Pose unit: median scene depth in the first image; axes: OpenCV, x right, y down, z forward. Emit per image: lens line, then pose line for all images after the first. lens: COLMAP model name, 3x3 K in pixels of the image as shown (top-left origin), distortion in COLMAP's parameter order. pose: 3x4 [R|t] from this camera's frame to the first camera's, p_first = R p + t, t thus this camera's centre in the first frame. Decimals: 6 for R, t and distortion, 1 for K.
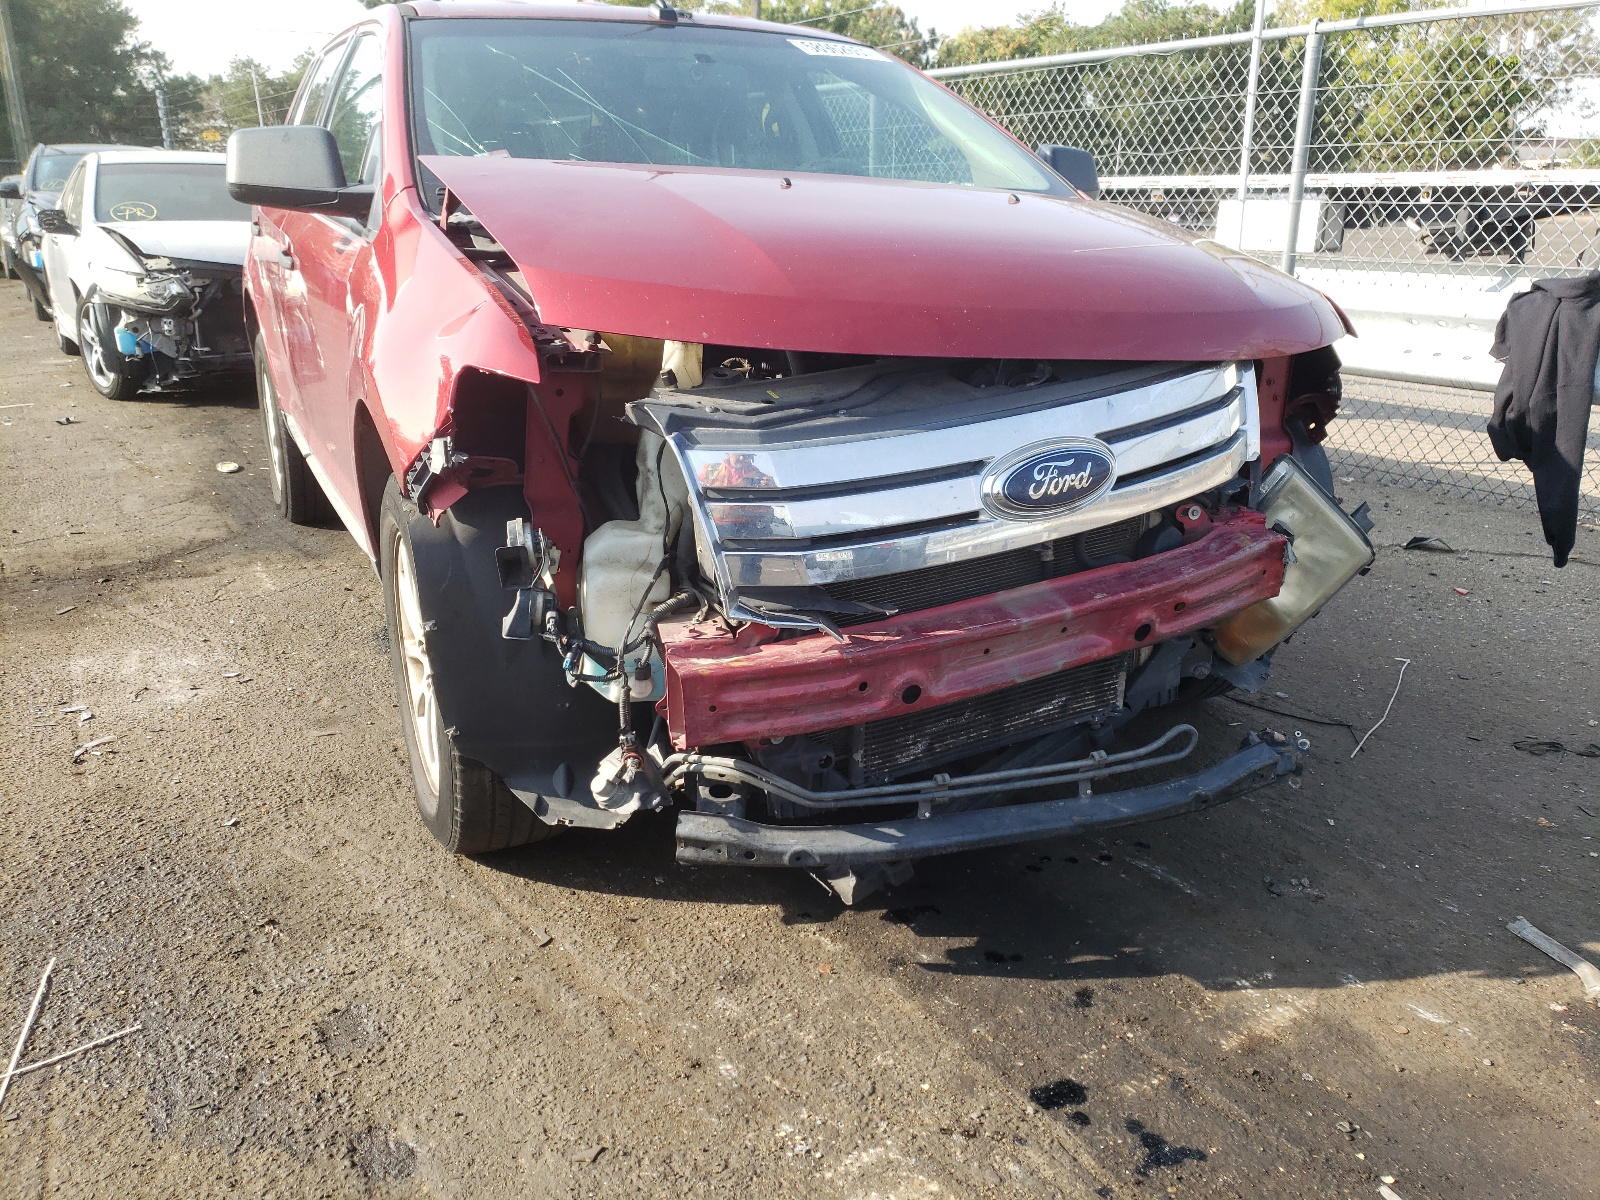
lens RADIAL K [[1213.6, 0, 800.0], [0, 1213.6, 600.0], [0, 0, 1]] dist [0.122191, -0.000599]
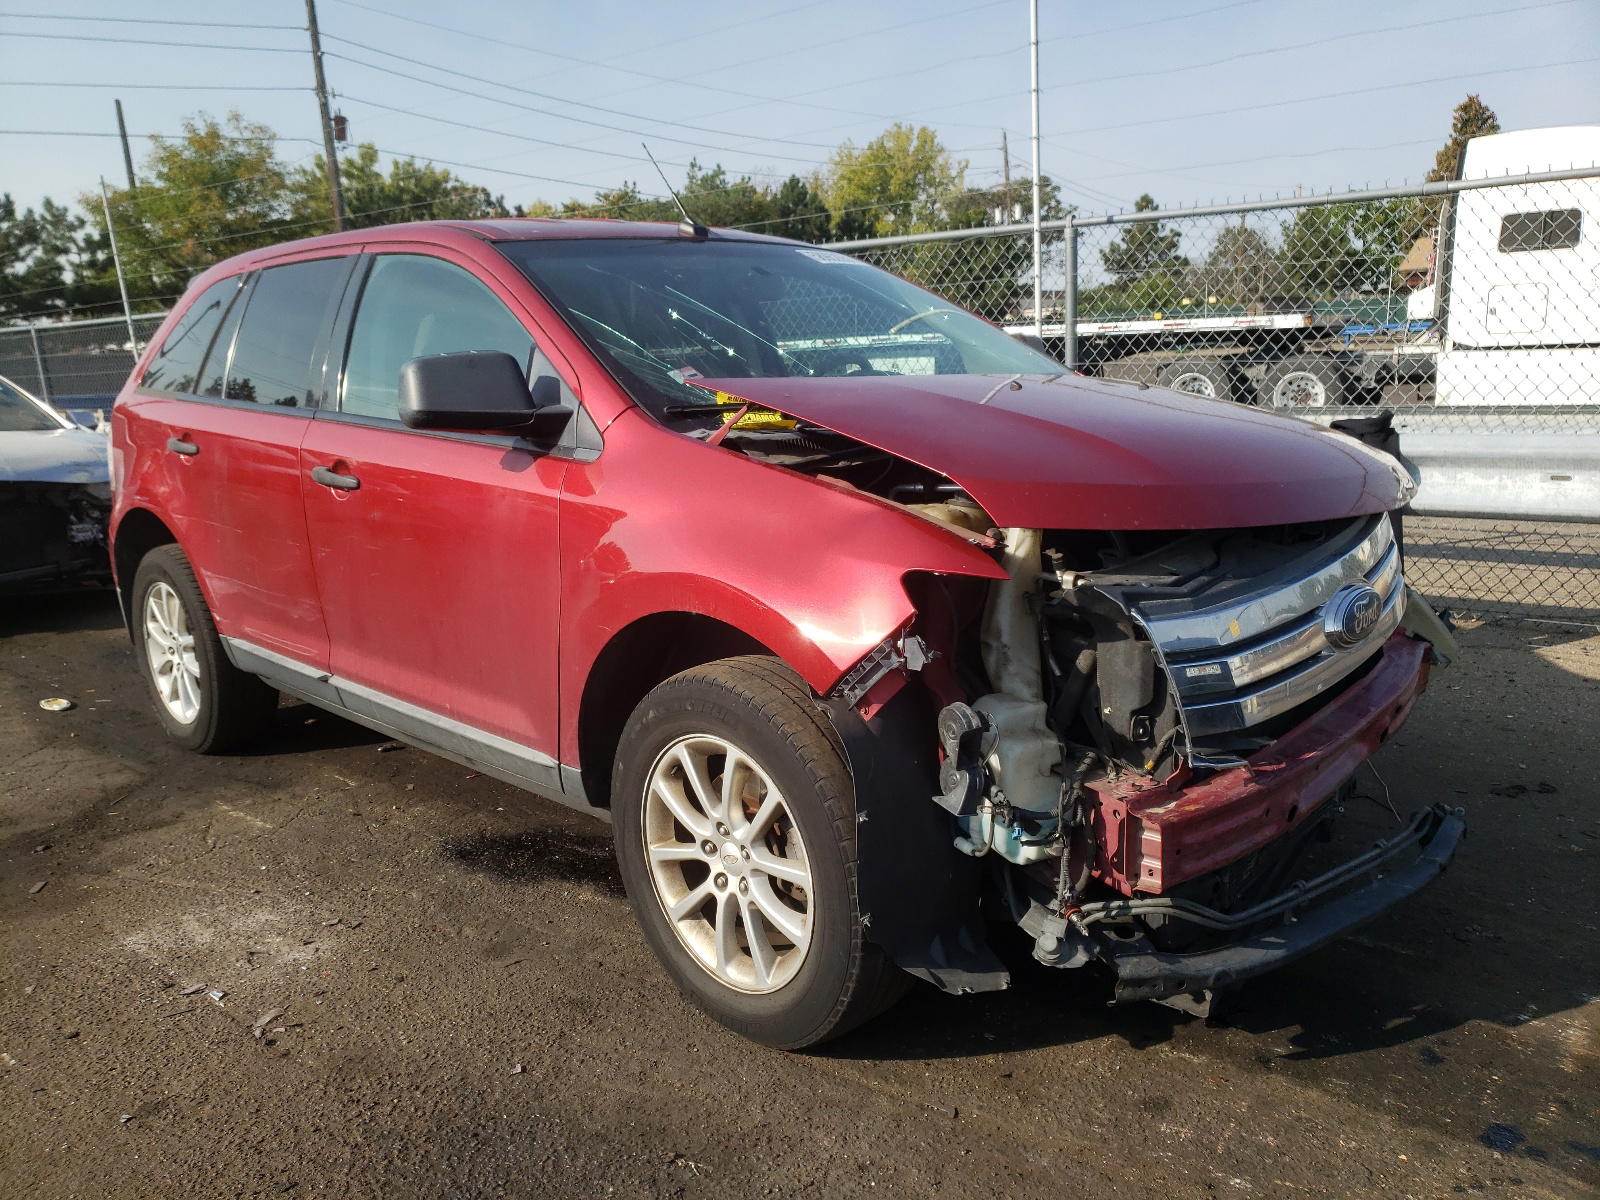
lens RADIAL K [[1219.1, 0, 800.6], [0, 1219.1, 623.5], [0, 0, 1]] dist [0.059484, 0.006866]
pose [[0.947807, -0.103970, 0.301416, -0.610612], [0.134027, 0.987681, -0.080760, -0.060517], [-0.289306, 0.116943, 0.950067, 0.013430]]
